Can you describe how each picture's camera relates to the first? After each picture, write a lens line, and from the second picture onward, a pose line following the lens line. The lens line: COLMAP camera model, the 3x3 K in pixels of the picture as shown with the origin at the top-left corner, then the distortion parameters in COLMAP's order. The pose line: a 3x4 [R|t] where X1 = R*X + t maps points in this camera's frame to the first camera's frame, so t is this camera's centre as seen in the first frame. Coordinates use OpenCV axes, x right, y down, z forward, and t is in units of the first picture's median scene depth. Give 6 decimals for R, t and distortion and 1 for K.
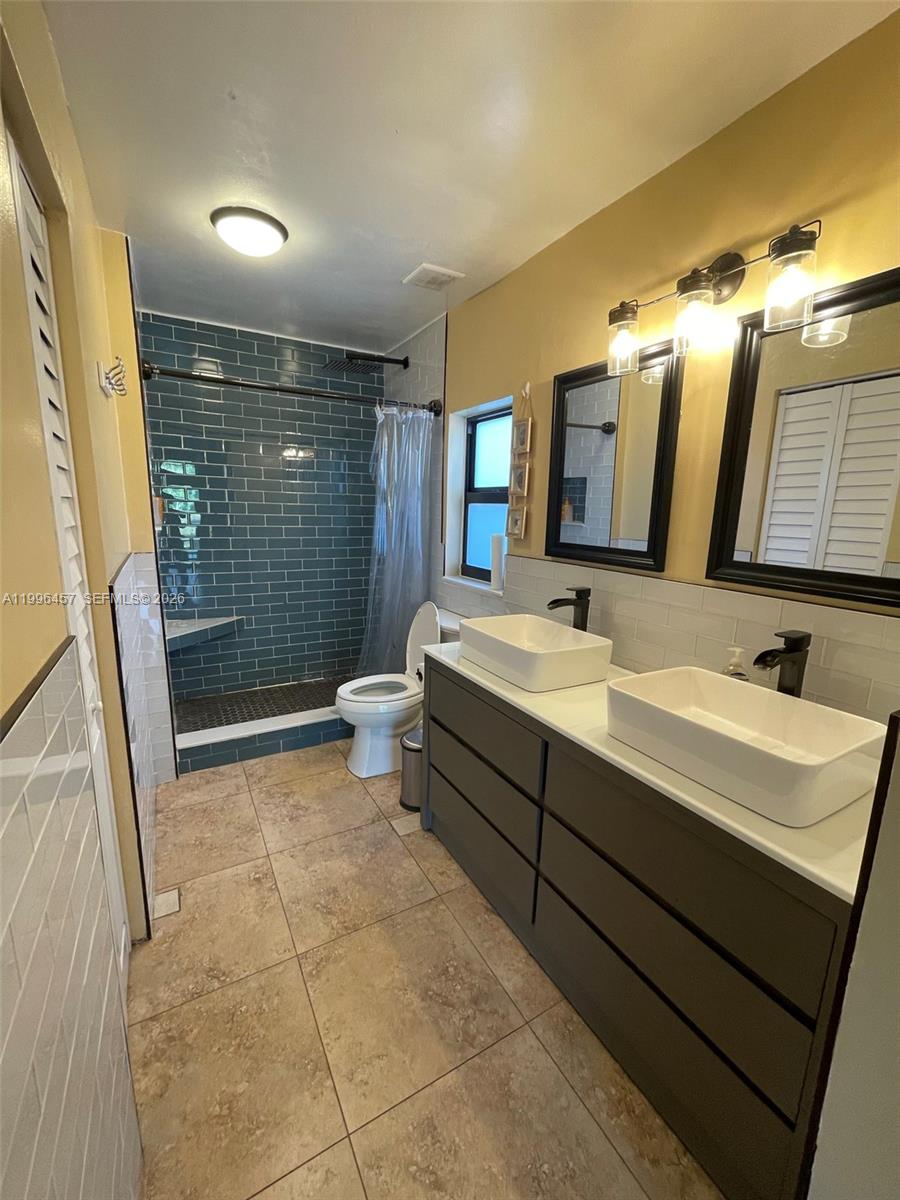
lens RADIAL K [[485.3, 0, 450.0], [0, 485.3, 600.3], [0, 0, 1]] dist [-0.000785, -0.000775]
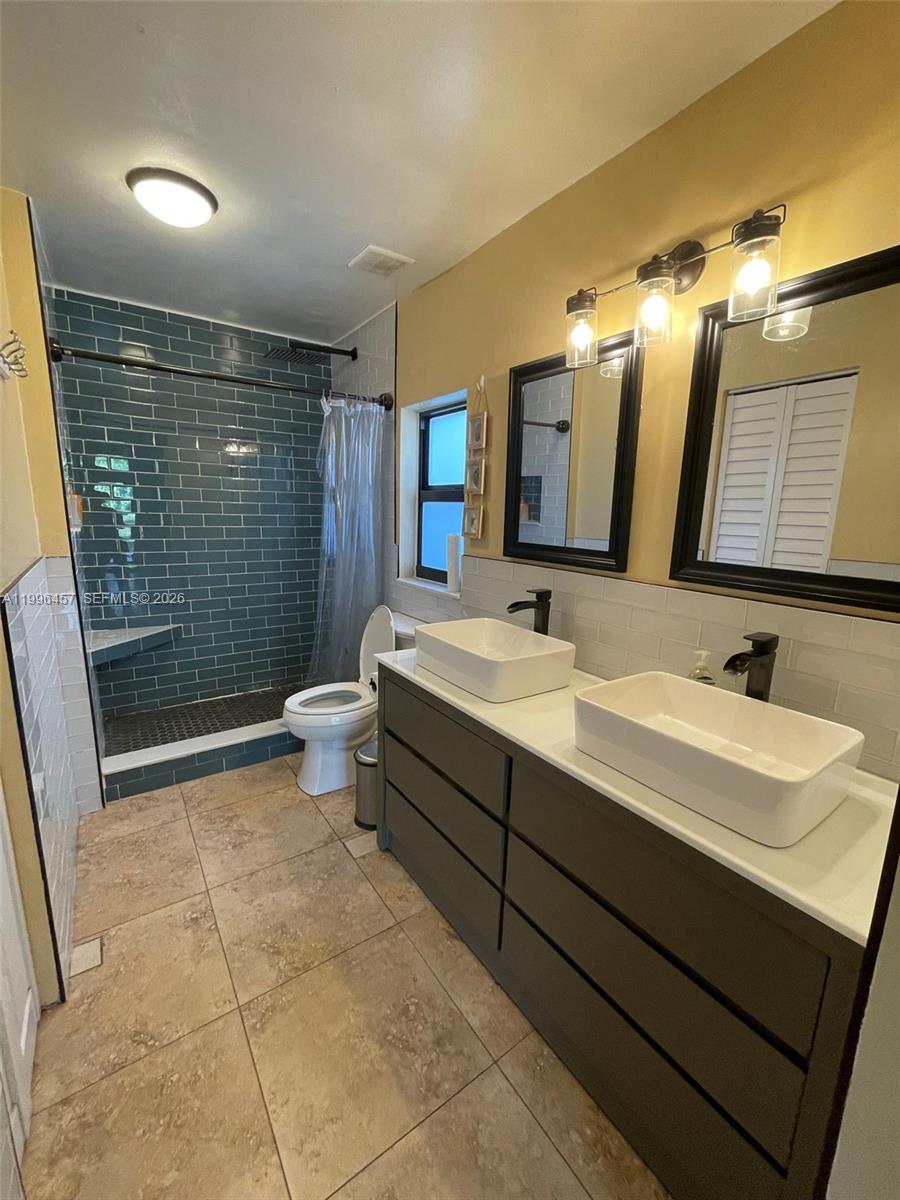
lens RADIAL K [[485.3, 0, 449.9], [0, 485.3, 600.5], [0, 0, 1]] dist [-0.000785, -0.000775]
pose [[0.995796, -0.017048, 0.089999, 0.002952], [0.016924, 0.999854, 0.002138, -0.008235], [-0.090022, -0.000606, 0.995940, 0.054328]]
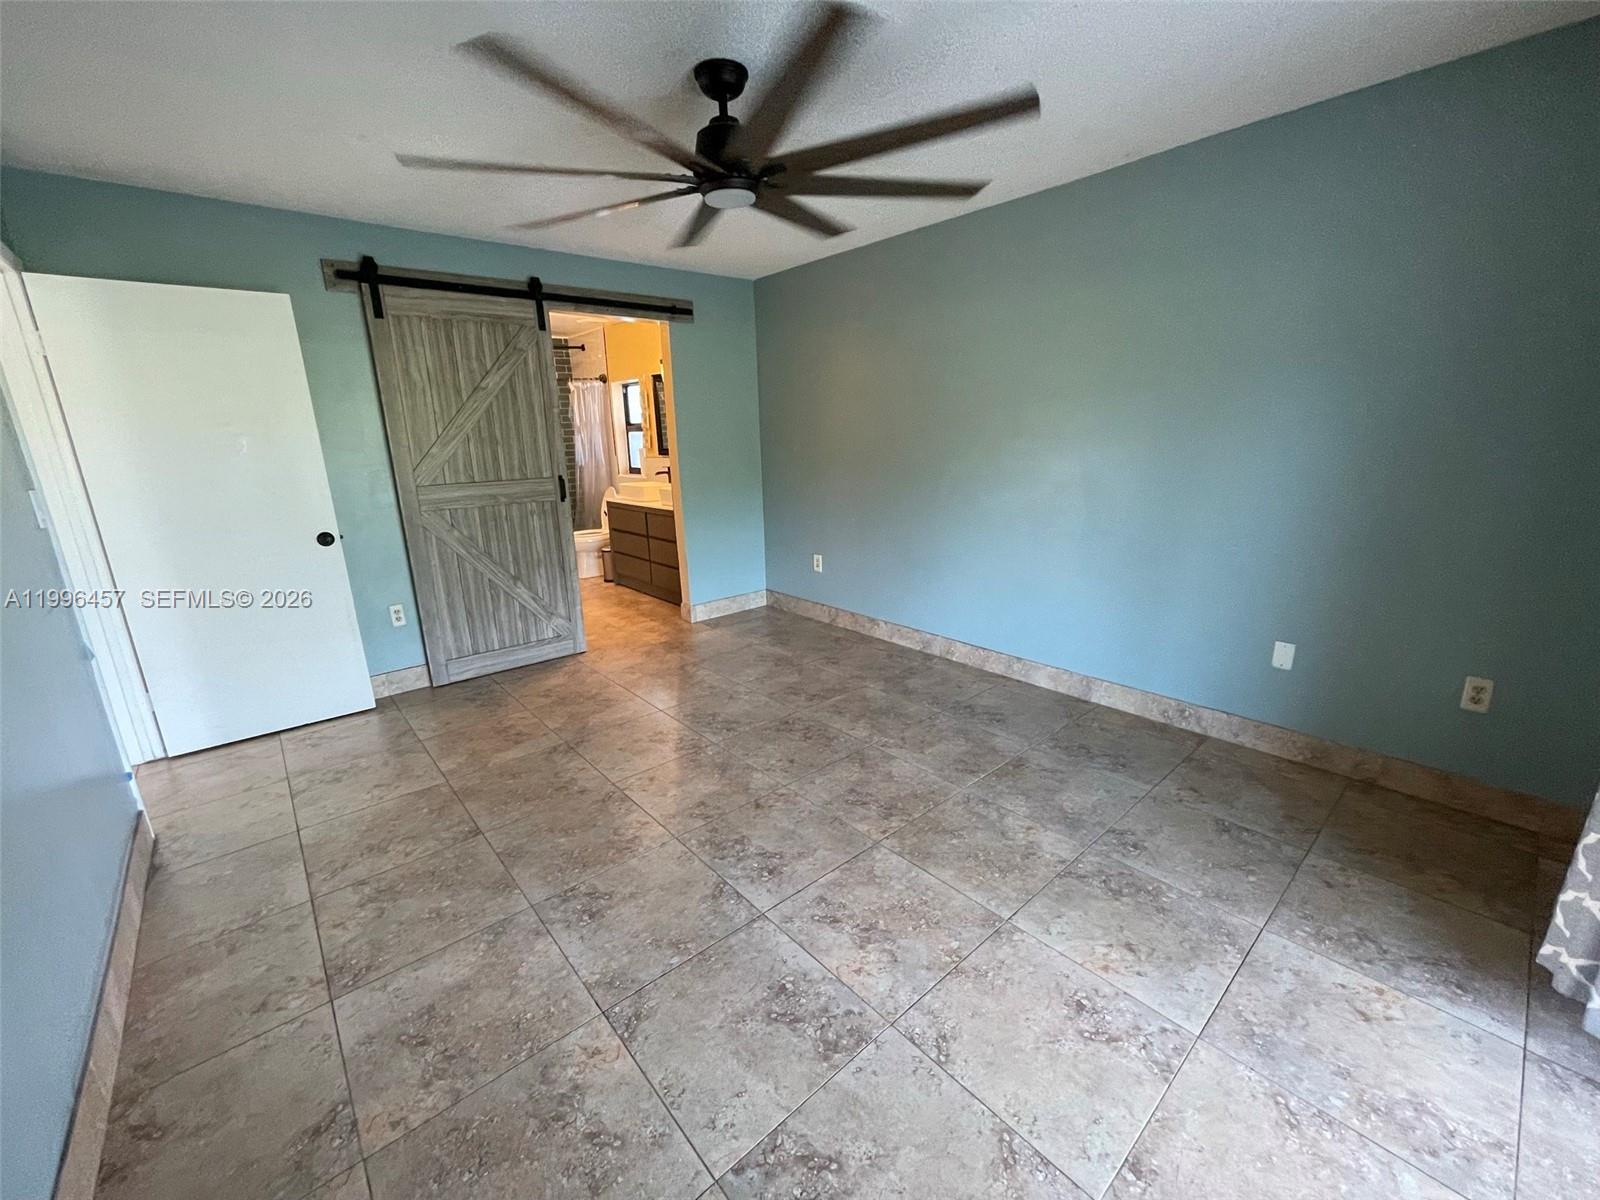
lens RADIAL K [[647.0, 0, 805.9], [0, 647.0, 610.6], [0, 0, 1]] dist [-0.000785, -0.000775]
pose [[0.978582, -0.098703, 0.180652, 0.246708], [0.084392, 0.992777, 0.085277, 0.411017], [-0.187765, -0.068205, 0.979843, -2.027804]]
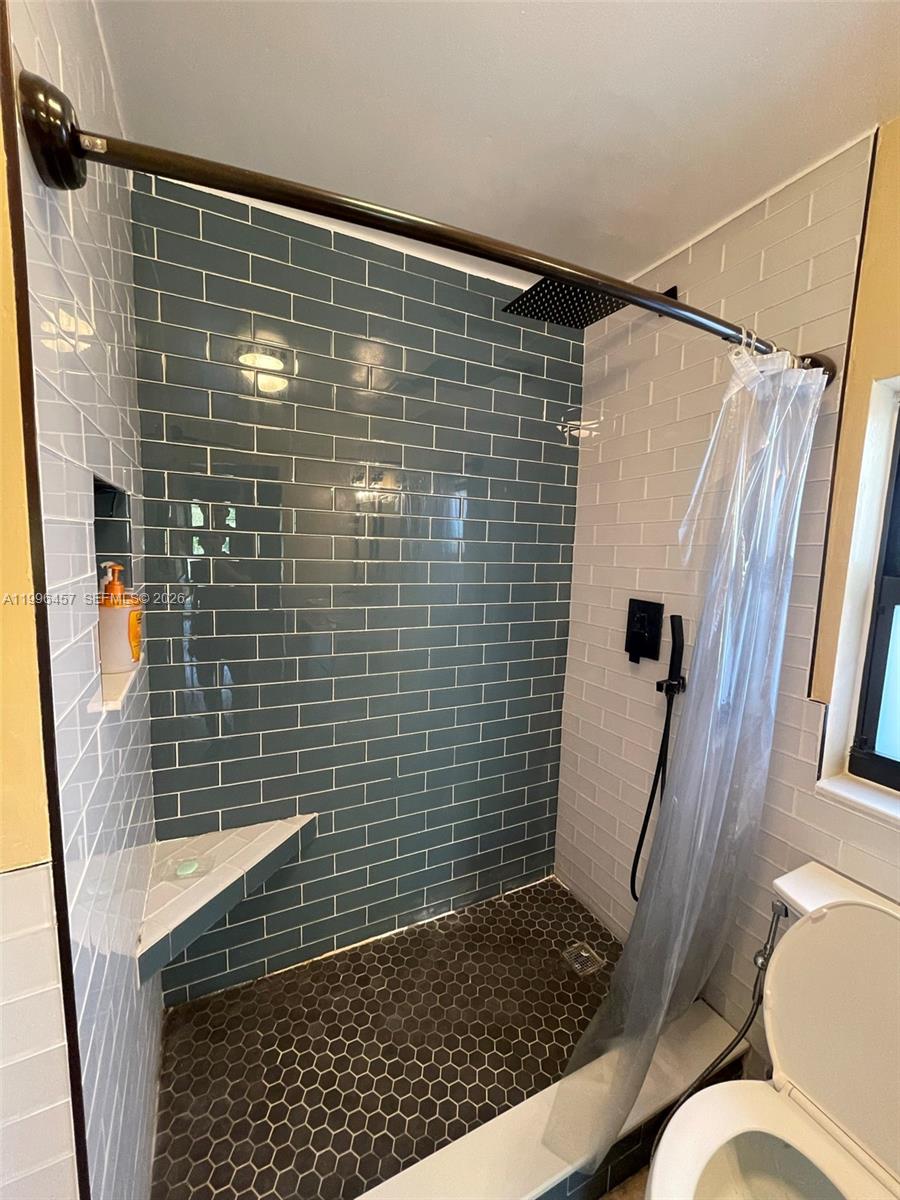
lens RADIAL K [[485.3, 0, 449.7], [0, 485.3, 601.4], [0, 0, 1]] dist [-0.000785, -0.000775]
pose [[0.998065, 0.011184, -0.061168, -0.415058], [-0.015901, 0.996891, -0.077176, -0.228150], [0.060115, 0.077999, 0.995139, 0.800112]]
